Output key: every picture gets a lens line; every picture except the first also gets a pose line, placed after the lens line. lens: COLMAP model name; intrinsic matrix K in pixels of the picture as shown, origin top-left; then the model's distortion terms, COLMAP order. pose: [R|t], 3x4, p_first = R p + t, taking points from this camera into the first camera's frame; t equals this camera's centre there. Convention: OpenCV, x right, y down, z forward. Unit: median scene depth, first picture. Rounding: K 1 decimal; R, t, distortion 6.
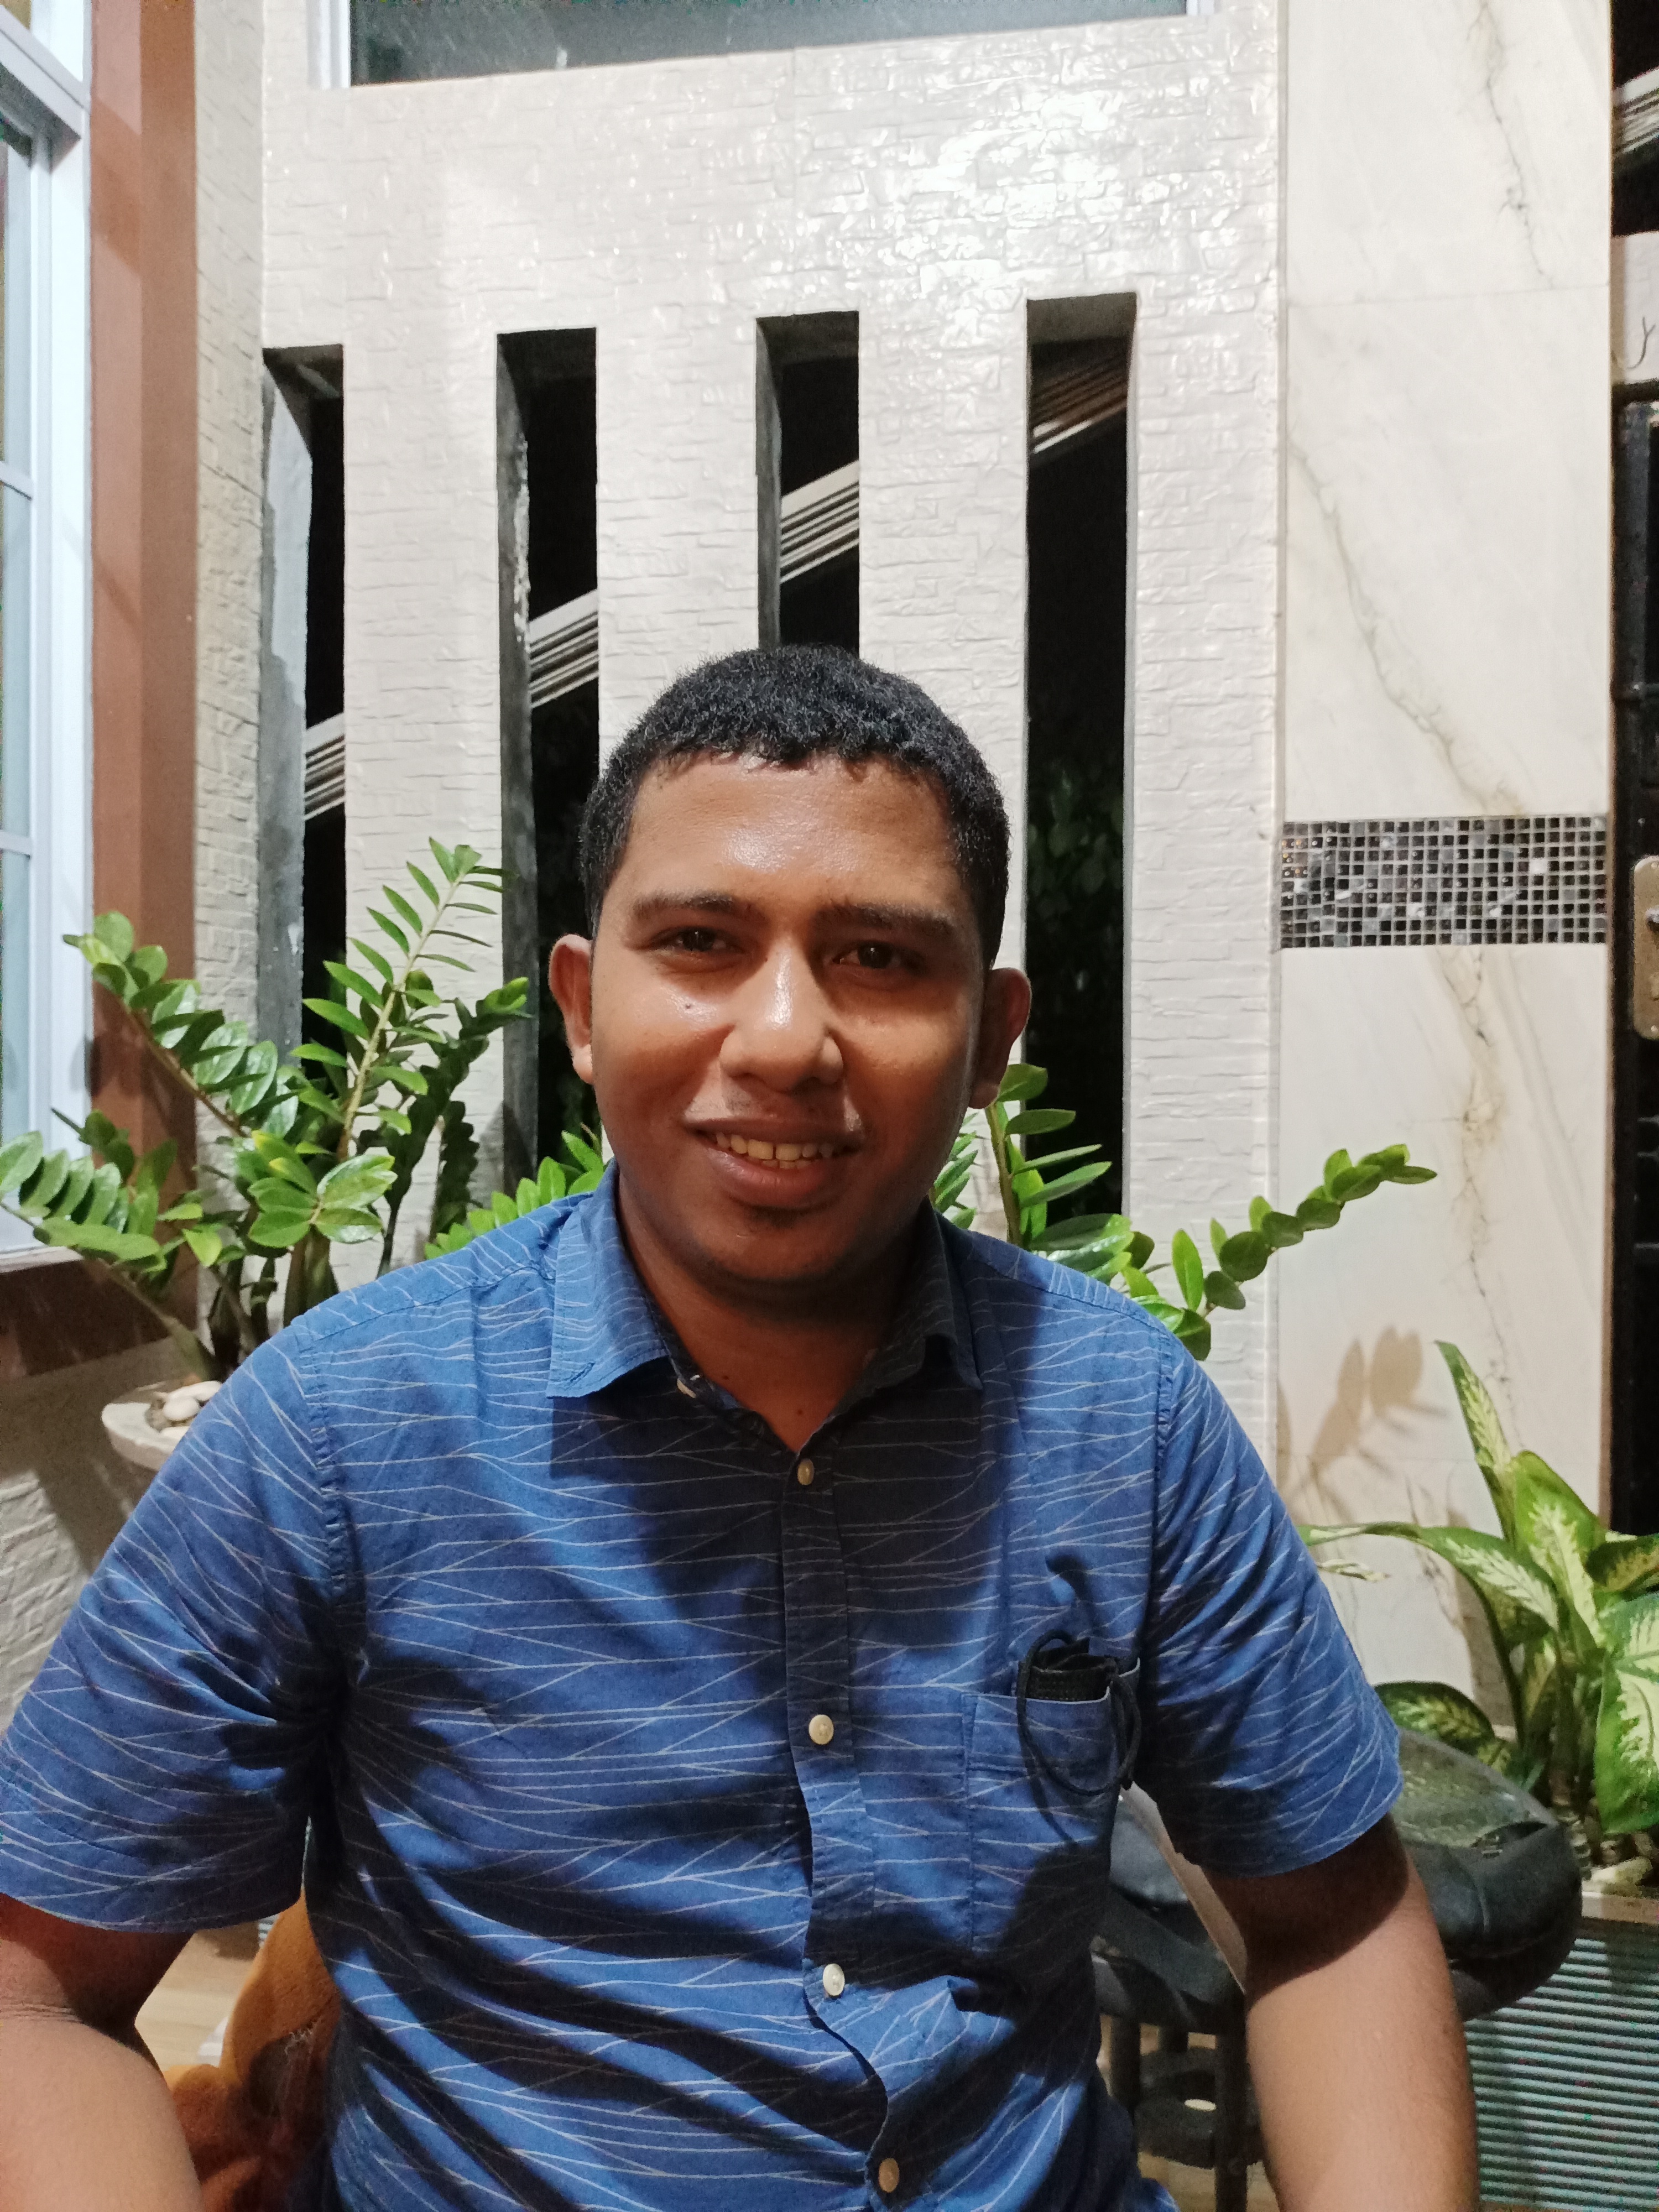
lens RADIAL K [[1687.8, 0, 829.5], [0, 1687.8, 1106.0], [0, 0, 1]] dist [-0.005235, -0.010860]
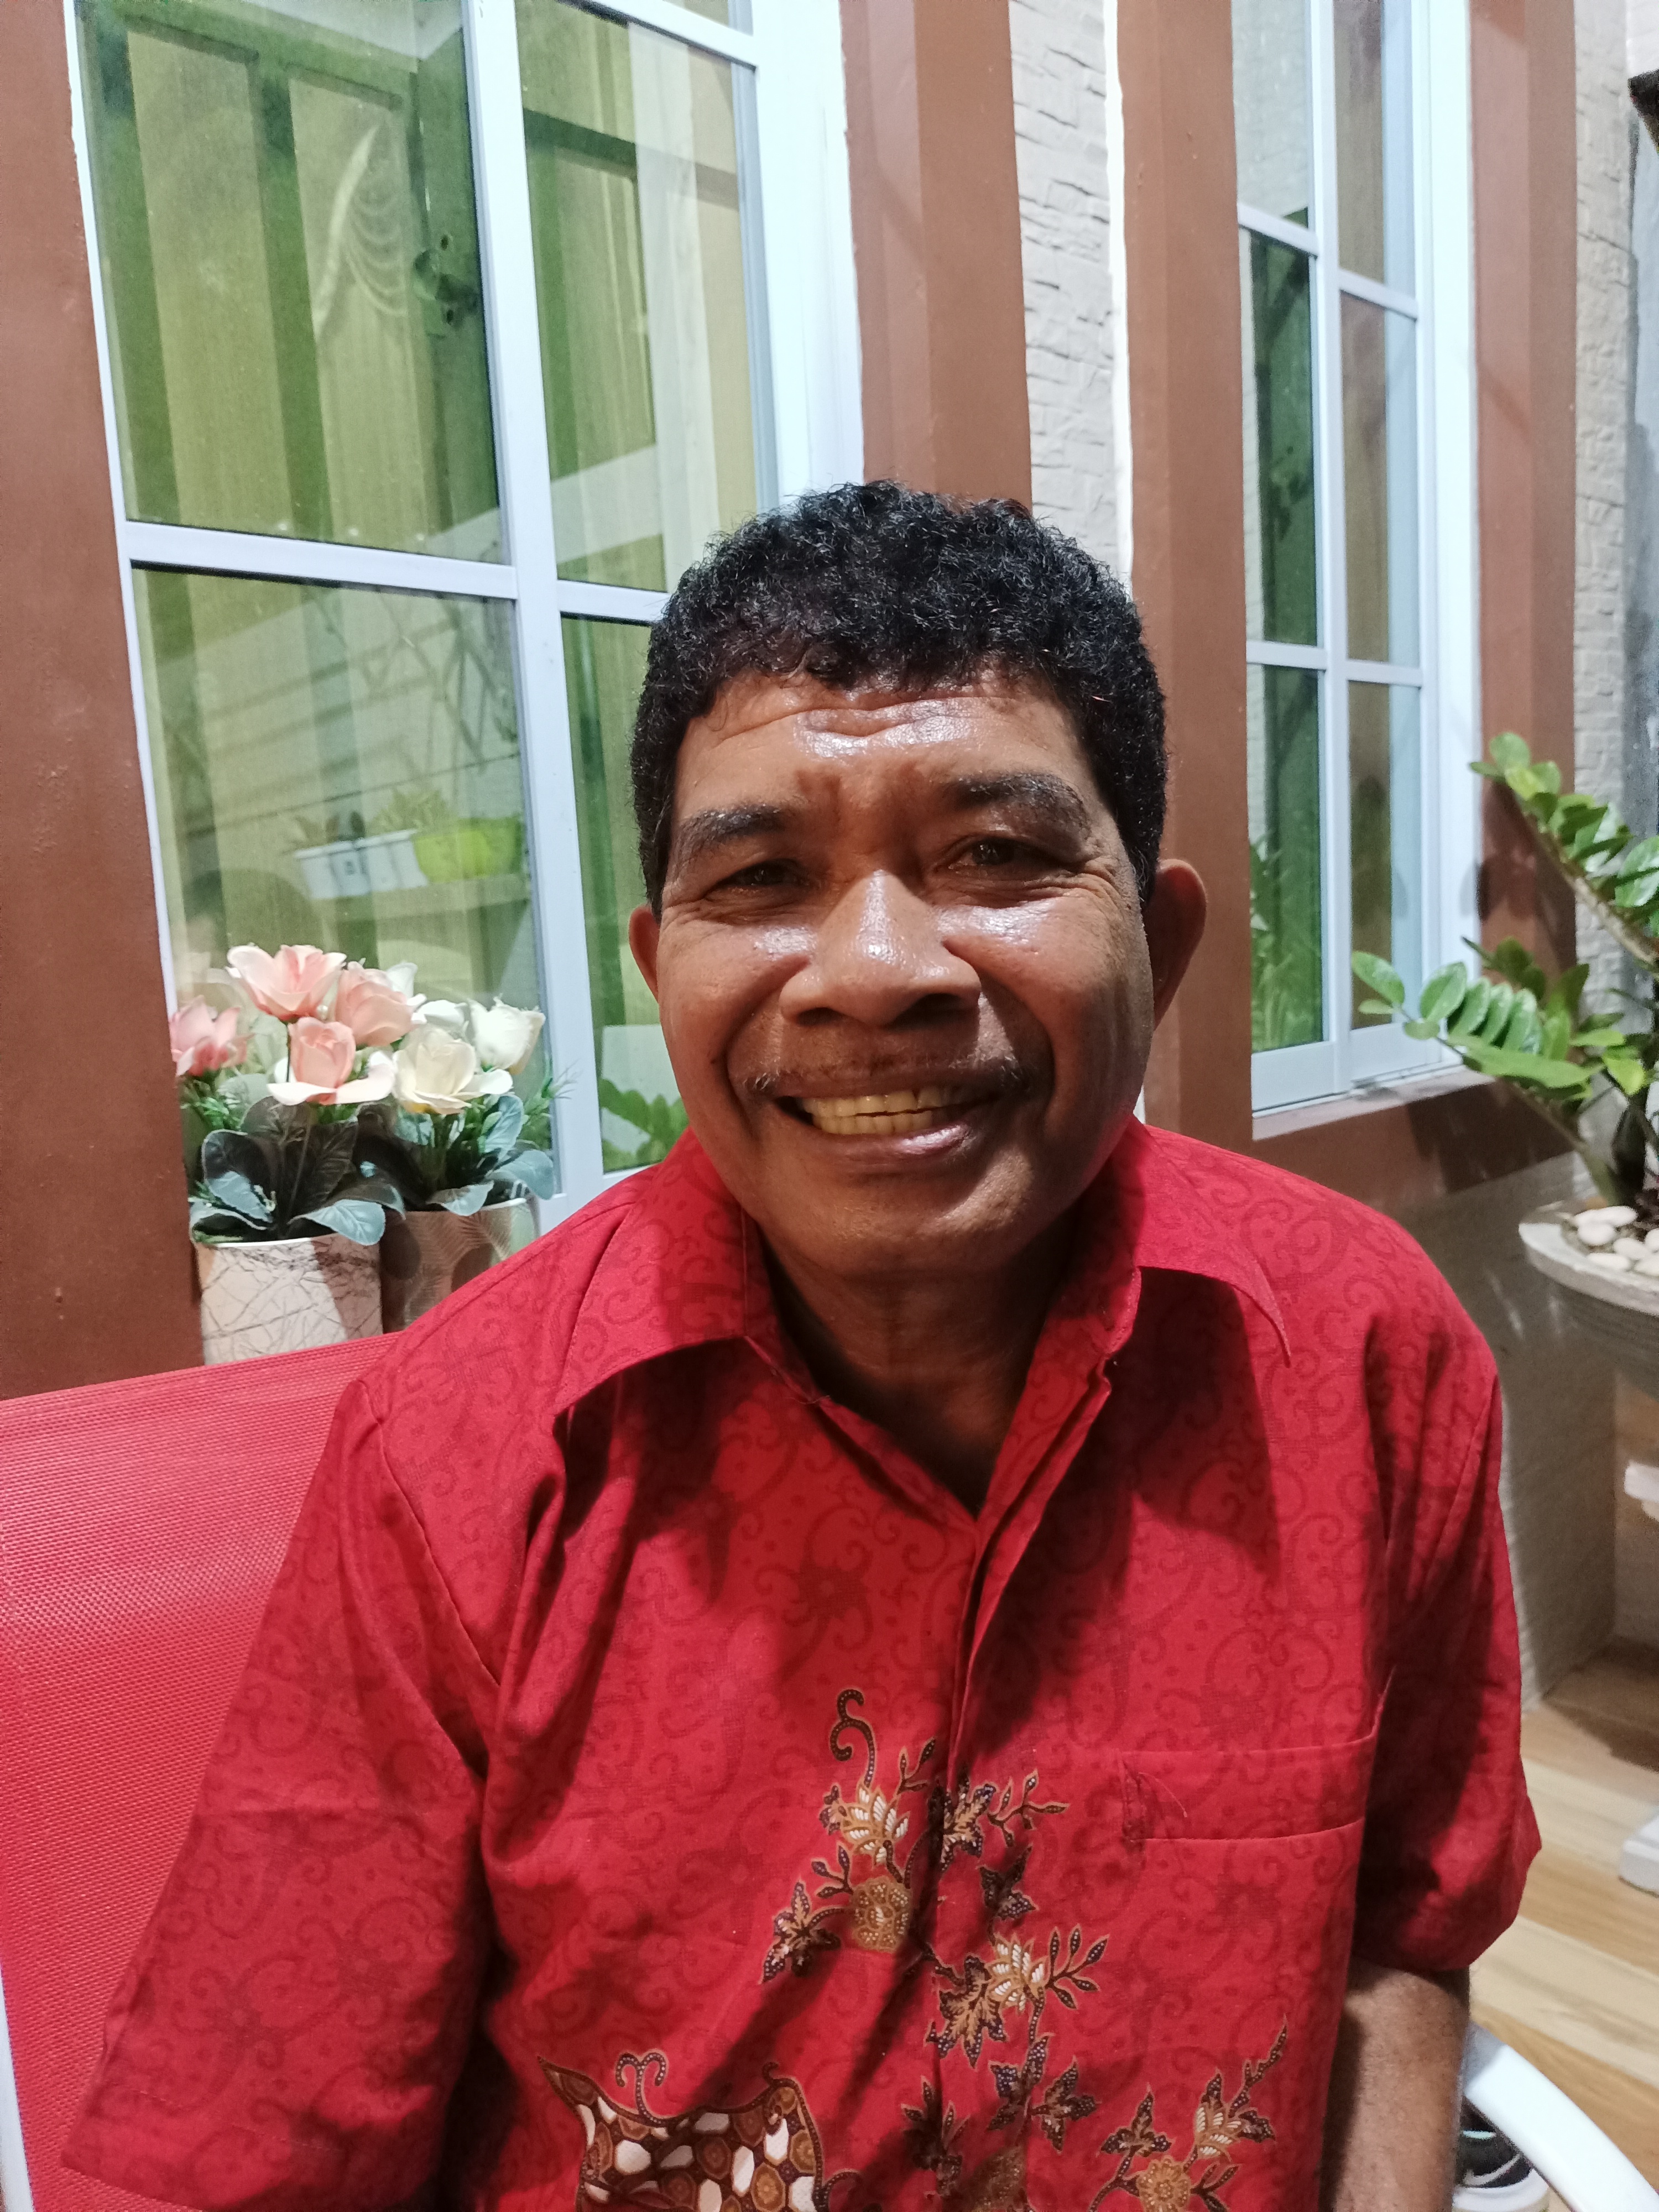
lens RADIAL K [[1687.8, 0, 829.5], [0, 1687.8, 1106.0], [0, 0, 1]] dist [-0.005235, -0.010860]
pose [[0.793381, 0.017603, -0.608471, -0.140333], [0.062805, 0.991880, 0.110585, -0.033446], [0.605477, -0.125951, 0.785833, -0.046816]]
